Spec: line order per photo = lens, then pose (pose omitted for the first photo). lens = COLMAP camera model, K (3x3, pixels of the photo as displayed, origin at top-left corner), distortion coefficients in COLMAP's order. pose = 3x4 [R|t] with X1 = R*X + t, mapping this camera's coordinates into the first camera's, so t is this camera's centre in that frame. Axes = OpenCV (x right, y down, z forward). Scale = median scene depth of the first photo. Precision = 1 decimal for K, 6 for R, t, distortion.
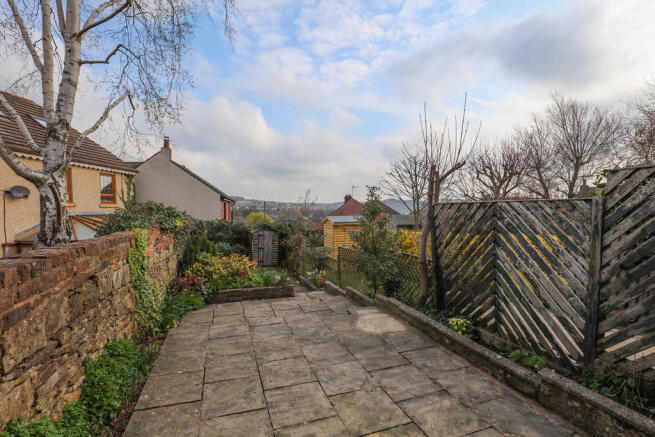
lens RADIAL K [[305.1, 0, 326.9], [0, 305.1, 223.5], [0, 0, 1]] dist [0.002986, -0.000212]
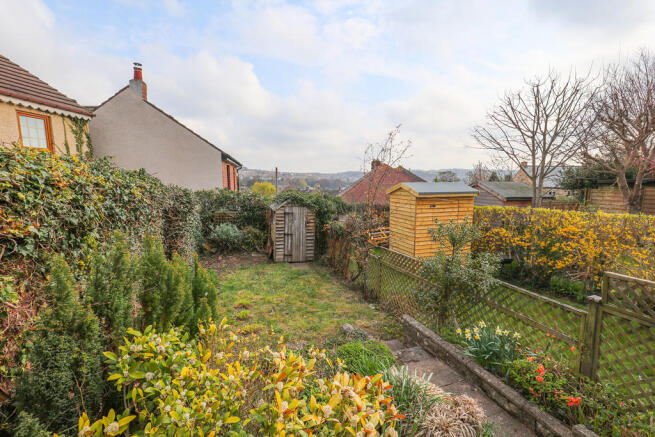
lens RADIAL K [[305.1, 0, 326.2], [0, 305.1, 214.7], [0, 0, 1]] dist [0.002986, -0.000212]
pose [[0.999932, -0.003405, -0.011156, -0.110765], [0.004153, 0.997695, 0.067730, -0.001238], [0.010900, -0.067772, 0.997641, 0.321871]]
